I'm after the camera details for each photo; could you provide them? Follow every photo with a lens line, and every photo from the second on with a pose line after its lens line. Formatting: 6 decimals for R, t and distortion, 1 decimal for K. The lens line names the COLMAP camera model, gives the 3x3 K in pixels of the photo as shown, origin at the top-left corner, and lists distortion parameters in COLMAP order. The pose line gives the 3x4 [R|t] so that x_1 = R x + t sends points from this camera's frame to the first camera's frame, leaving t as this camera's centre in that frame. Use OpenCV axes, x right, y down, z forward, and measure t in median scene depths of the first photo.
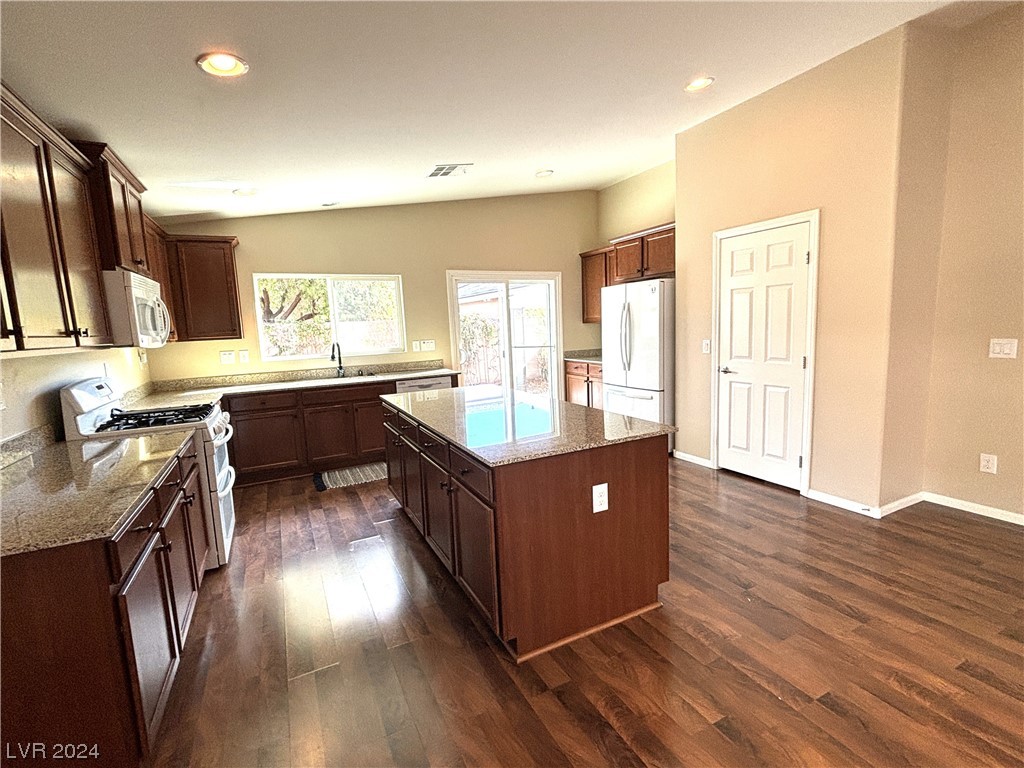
lens RADIAL K [[474.1, 0, 518.0], [0, 474.1, 381.1], [0, 0, 1]] dist [0.006266, -0.001619]
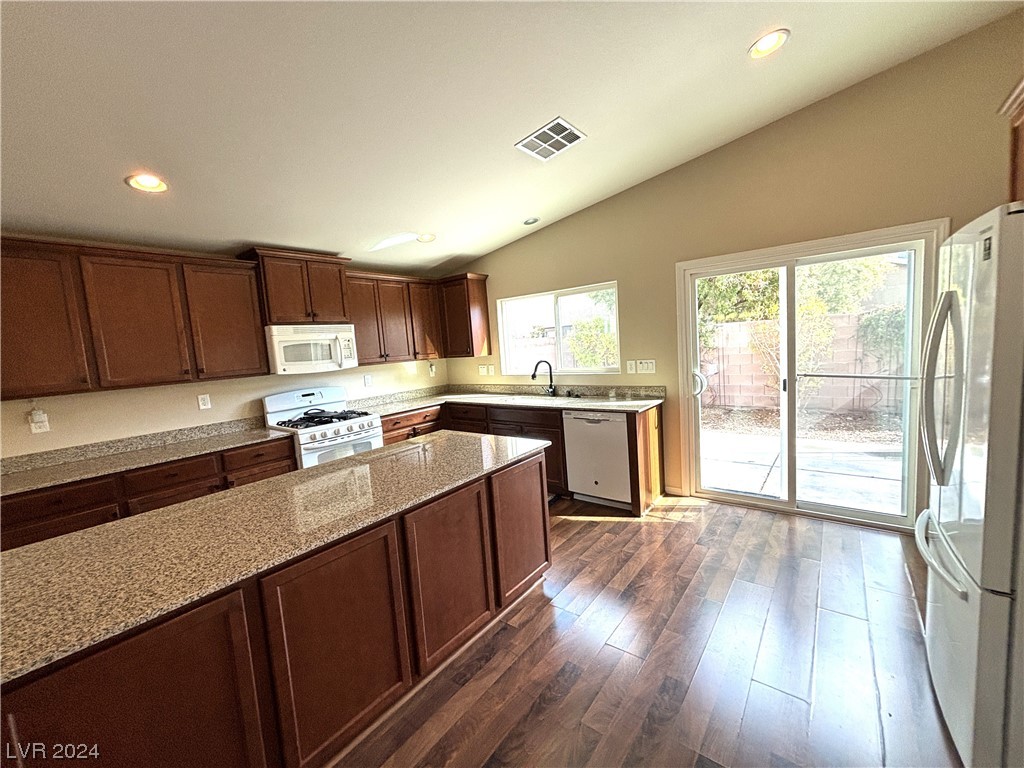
lens RADIAL K [[408.7, 0, 514.2], [0, 408.7, 383.5], [0, 0, 1]] dist [0.002305, -0.000800]
pose [[0.415730, 0.102041, -0.903746, 0.498904], [-0.058626, 0.994626, 0.085334, -0.141192], [0.907597, 0.017507, 0.419478, 0.799769]]
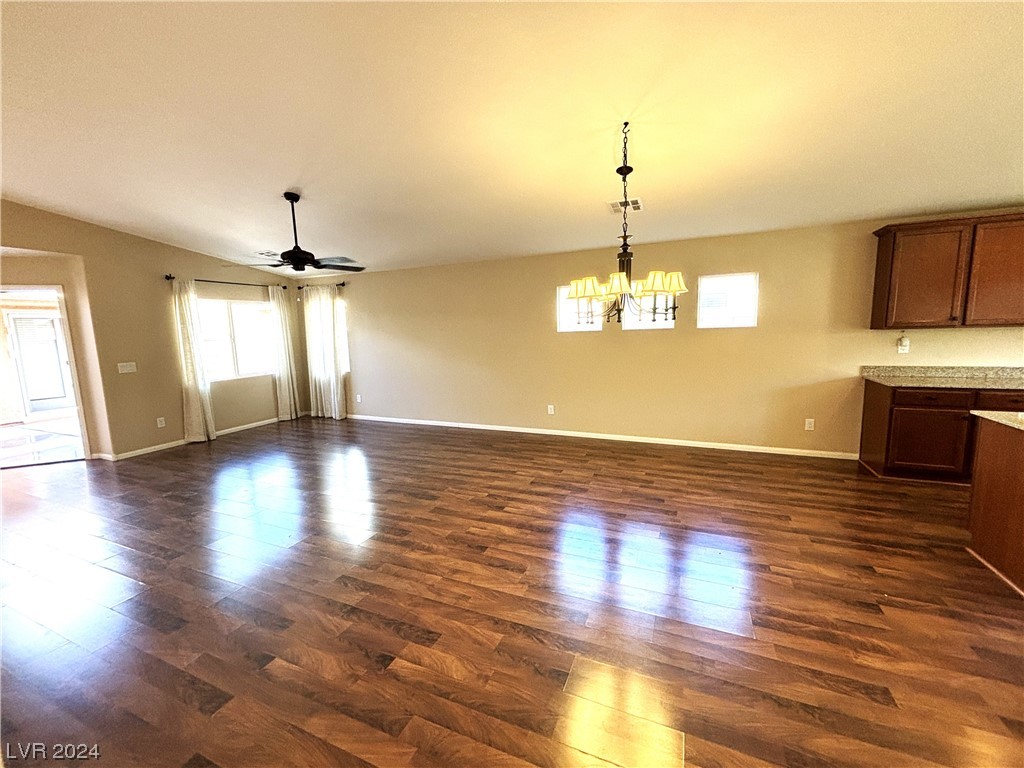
lens RADIAL K [[408.7, 0, 513.3], [0, 408.7, 386.6], [0, 0, 1]] dist [0.002305, -0.000800]
pose [[-0.764591, 0.152390, -0.626241, 0.996334], [-0.019320, 0.965790, 0.258604, -0.119245], [0.644226, 0.209825, -0.735491, 0.495910]]
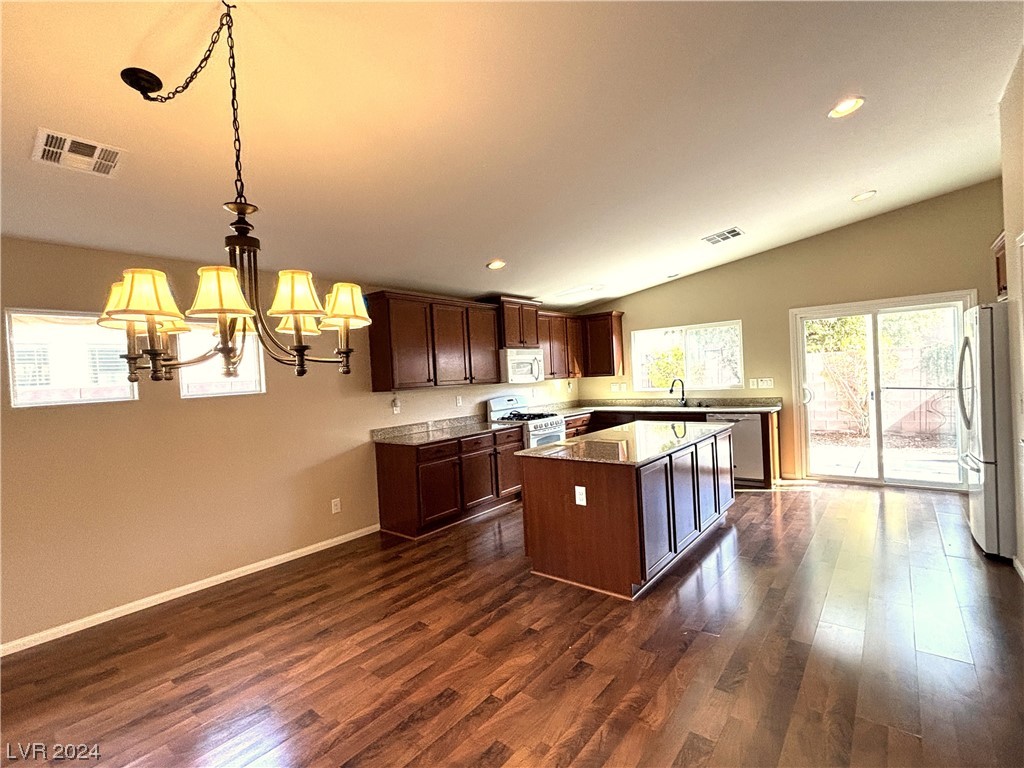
lens RADIAL K [[474.1, 0, 510.8], [0, 474.1, 384.4], [0, 0, 1]] dist [0.006266, -0.001619]
pose [[0.402724, 0.037893, -0.914537, 0.831510], [-0.076062, 0.997072, 0.007818, -0.058771], [0.912156, 0.066413, 0.404427, 0.093926]]
